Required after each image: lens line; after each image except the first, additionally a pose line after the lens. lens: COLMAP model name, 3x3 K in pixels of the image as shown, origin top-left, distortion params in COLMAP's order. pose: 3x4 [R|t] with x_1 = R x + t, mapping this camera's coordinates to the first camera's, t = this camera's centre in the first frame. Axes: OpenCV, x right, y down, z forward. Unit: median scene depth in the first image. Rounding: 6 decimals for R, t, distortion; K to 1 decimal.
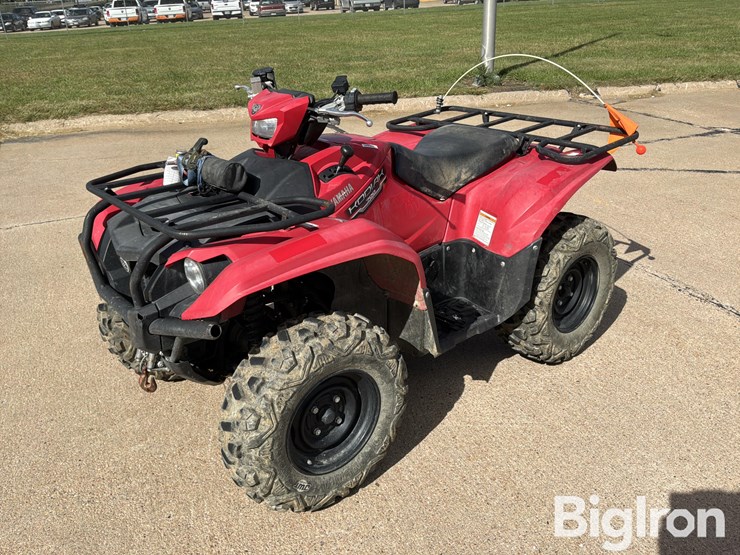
lens RADIAL K [[628.6, 0, 387.7], [0, 628.6, 274.8], [0, 0, 1]] dist [0.030219, -0.087606]
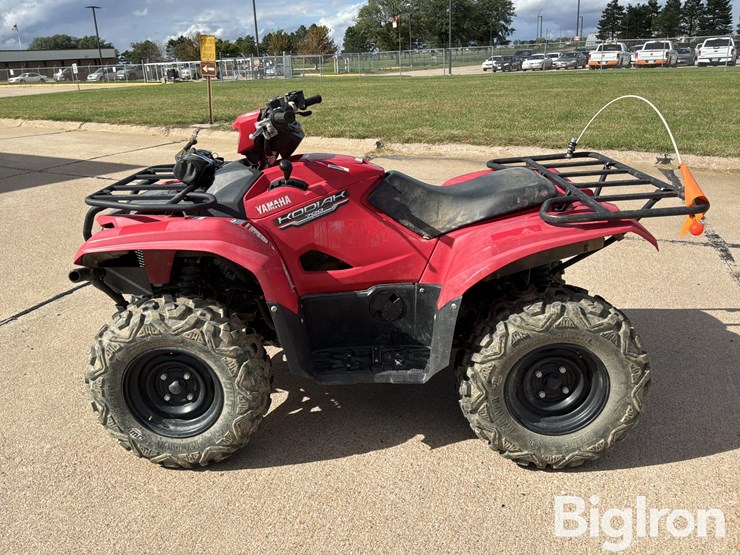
lens RADIAL K [[628.5, 0, 369.0], [0, 628.5, 279.3], [0, 0, 1]] dist [0.075088, -0.140486]
pose [[0.740835, 0.233537, -0.629781, 0.625170], [-0.270526, 0.961943, 0.038481, -0.073567], [0.614800, 0.141864, 0.775819, 0.233438]]
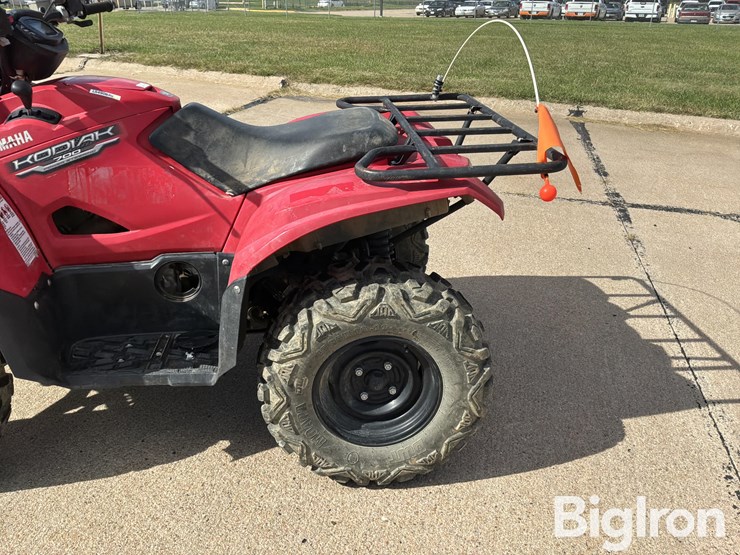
lens RADIAL K [[628.5, 0, 368.6], [0, 628.5, 280.8], [0, 0, 1]] dist [0.075088, -0.140486]
pose [[0.799941, 0.291985, -0.524252, 0.619499], [-0.290008, 0.952948, 0.088235, -0.134546], [0.525348, 0.081454, 0.846980, 0.482334]]
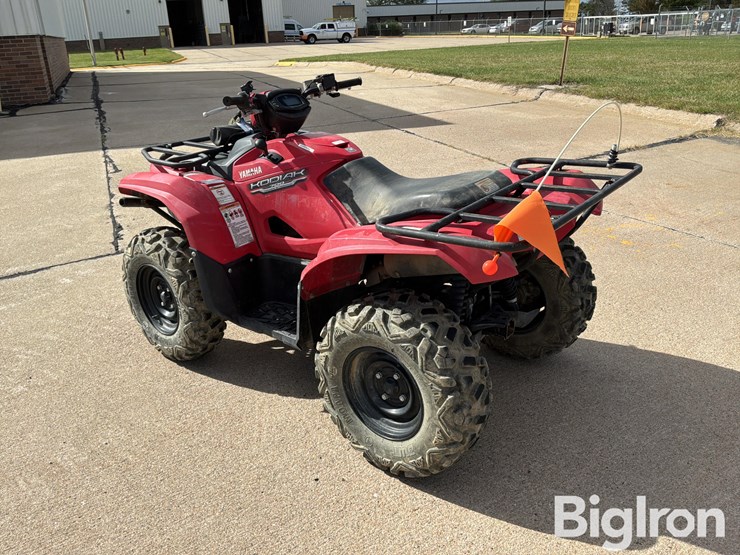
lens RADIAL K [[628.5, 0, 376.4], [0, 628.5, 287.3], [0, 0, 1]] dist [0.075088, -0.140486]
pose [[0.199925, 0.404560, -0.892391, 1.025825], [-0.382902, 0.870612, 0.308904, -0.350348], [0.901896, 0.279941, 0.328963, 0.721665]]
